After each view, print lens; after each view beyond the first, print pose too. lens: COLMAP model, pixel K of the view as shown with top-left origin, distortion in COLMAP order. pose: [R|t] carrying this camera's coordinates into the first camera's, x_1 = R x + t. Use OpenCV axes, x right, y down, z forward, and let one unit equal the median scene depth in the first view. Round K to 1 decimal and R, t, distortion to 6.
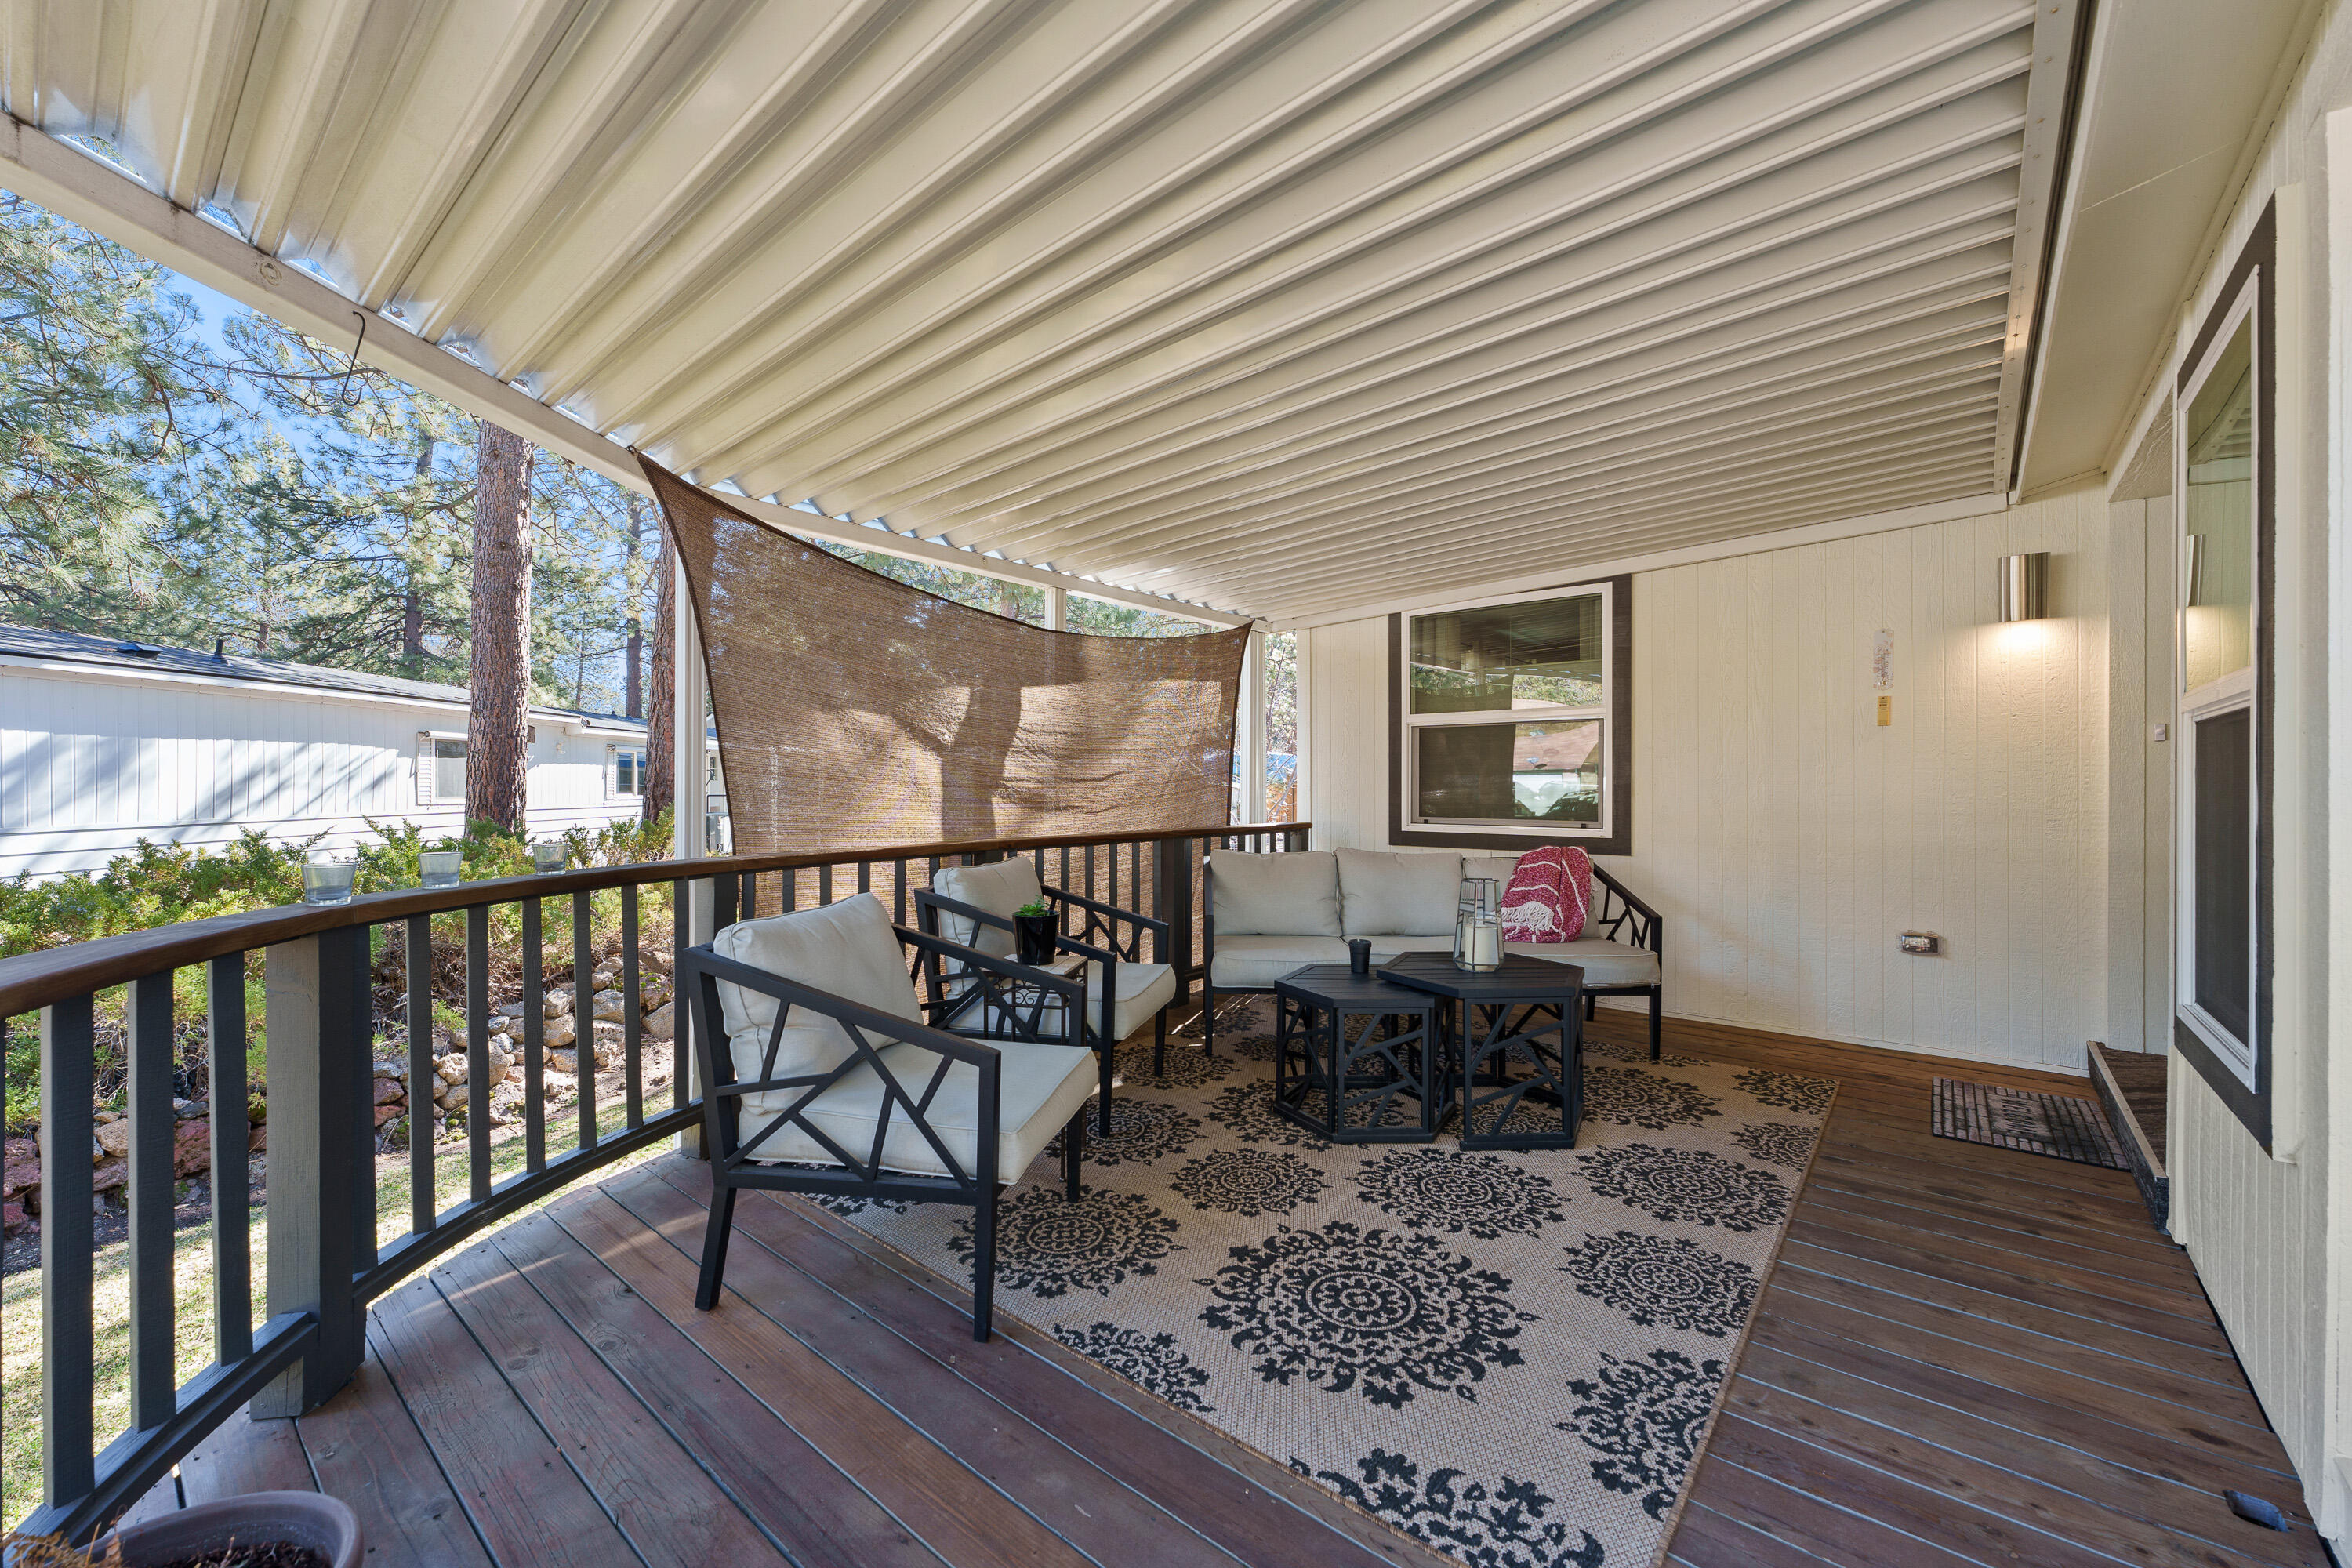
lens RADIAL K [[933.0, 0, 1182.6], [0, 933.0, 785.0], [0, 0, 1]] dist [-0.000349, 0.000072]
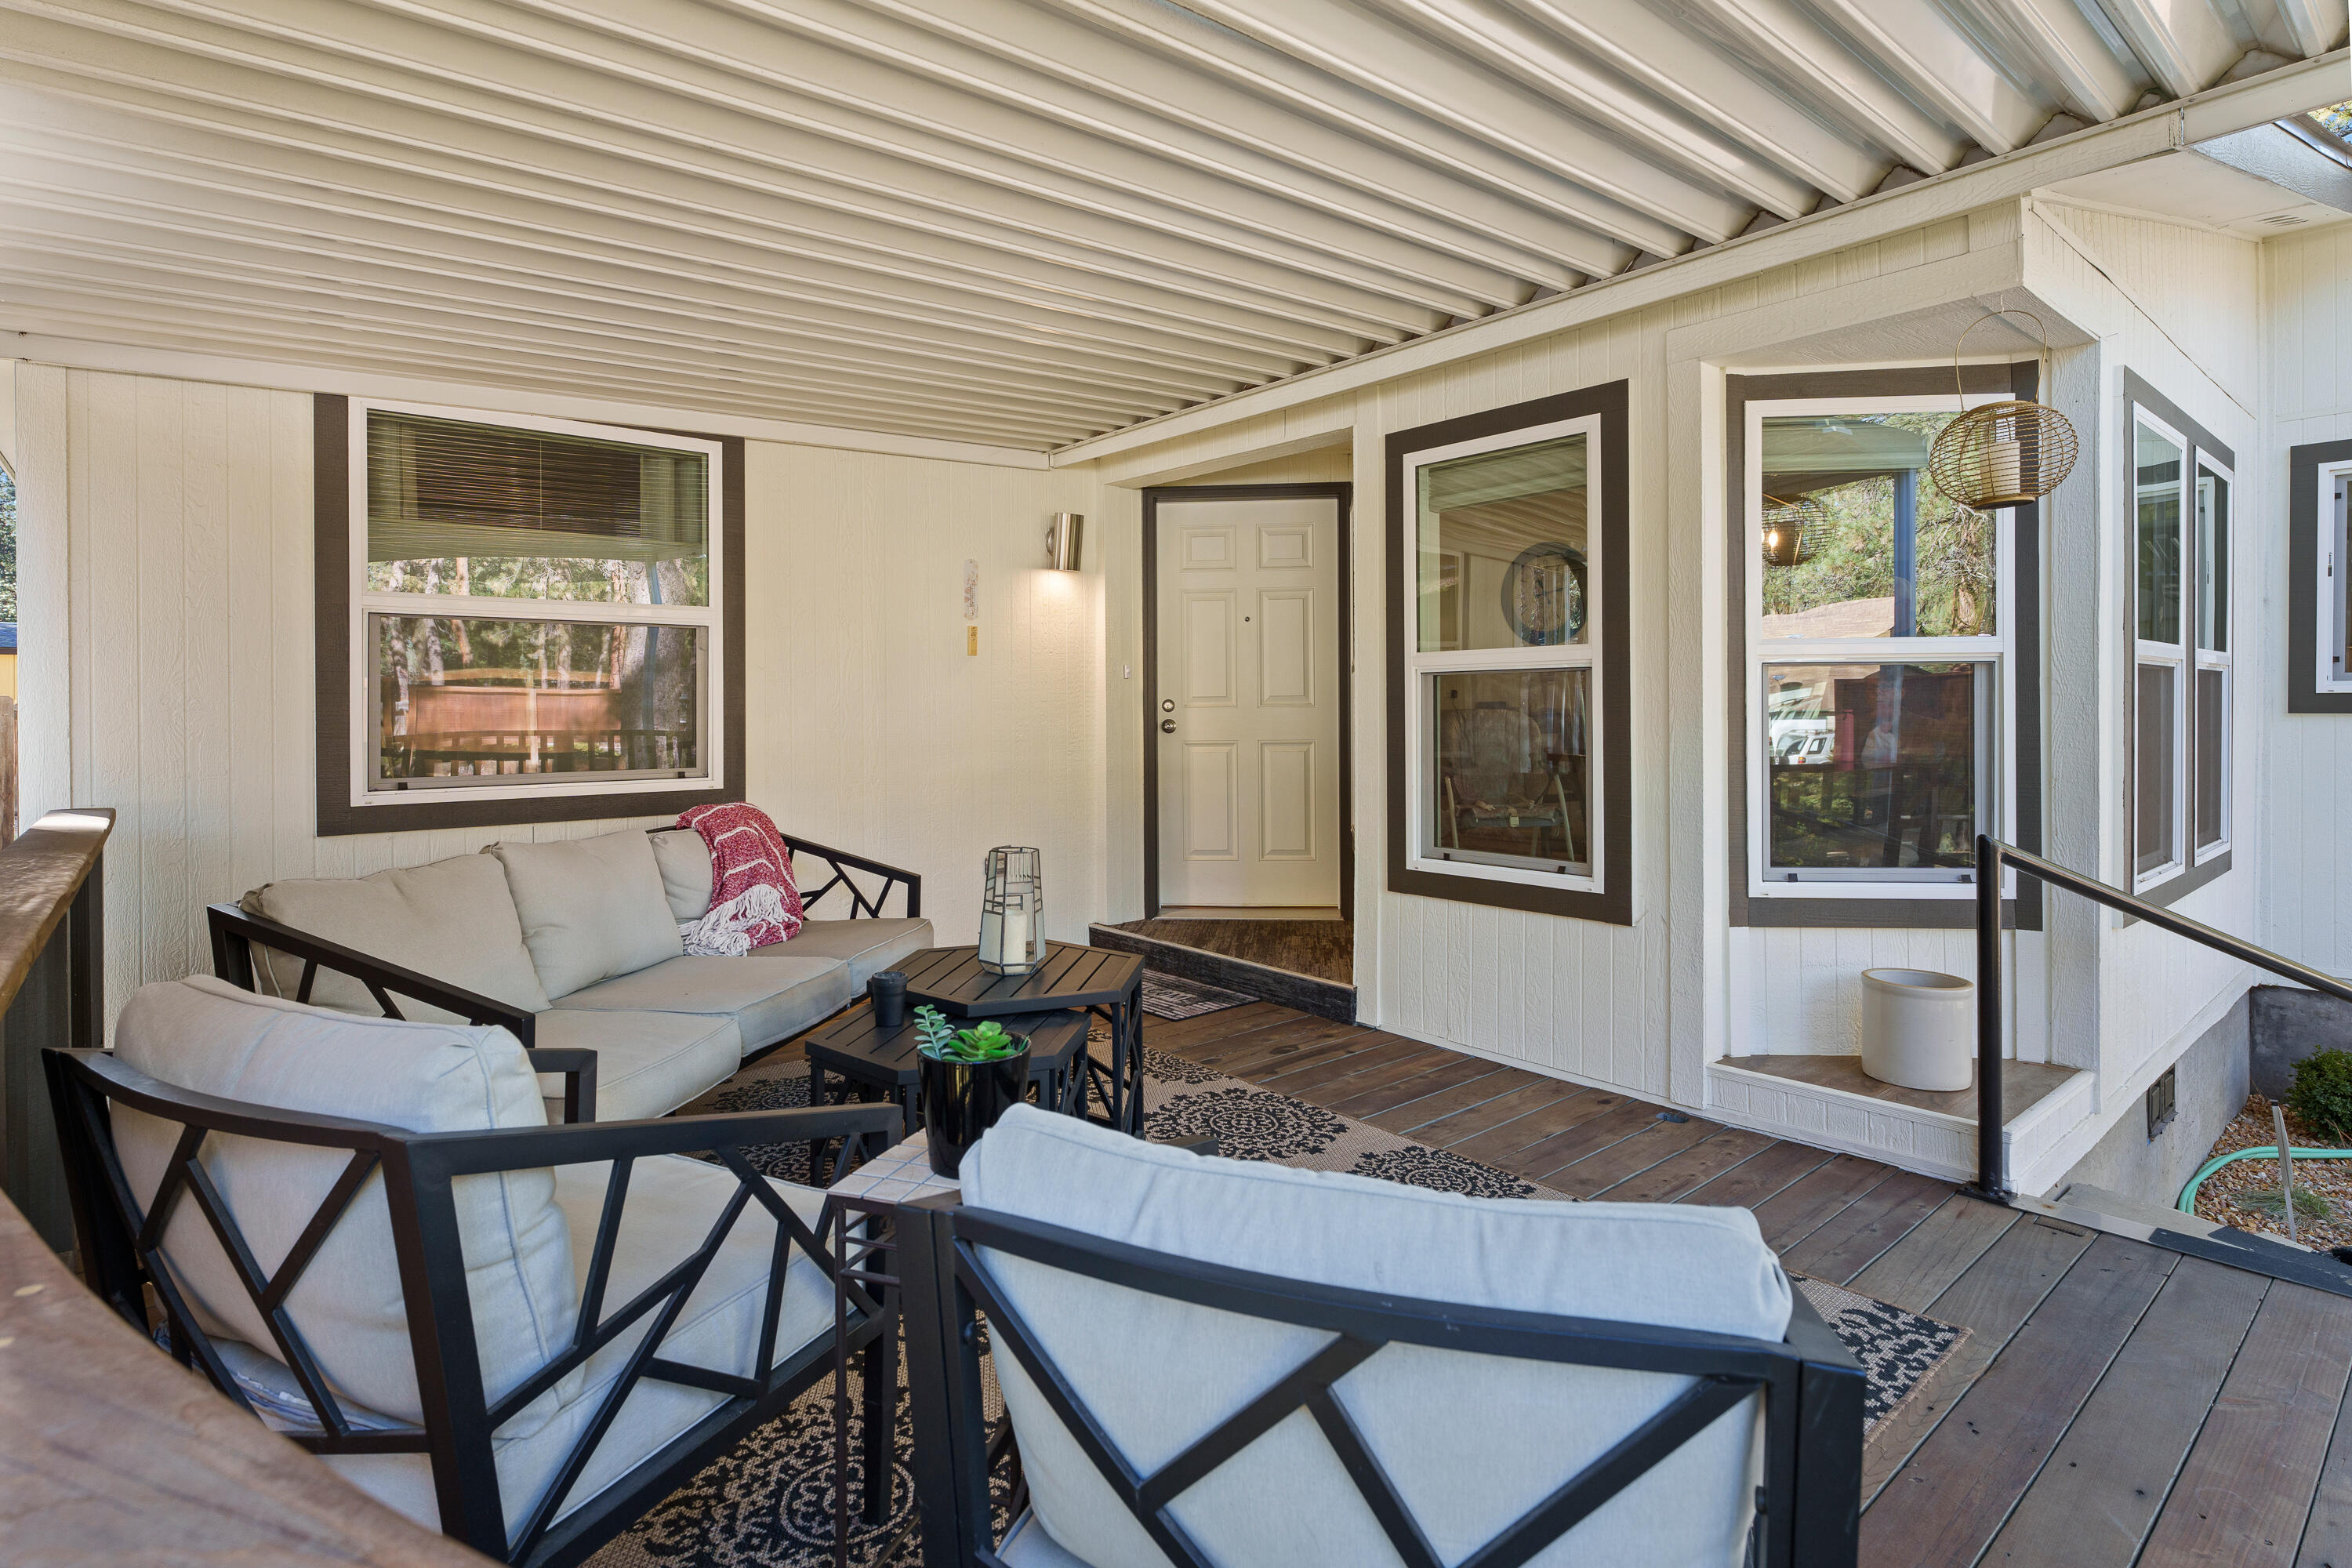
lens RADIAL K [[1170.6, 0, 1179.7], [0, 1170.6, 693.9], [0, 0, 1]] dist [0.017244, -0.000281]
pose [[0.167840, 0.007075, 0.985789, -0.391367], [0.003329, 0.999964, -0.007743, -0.009476], [-0.985809, 0.004581, 0.167810, 0.480390]]
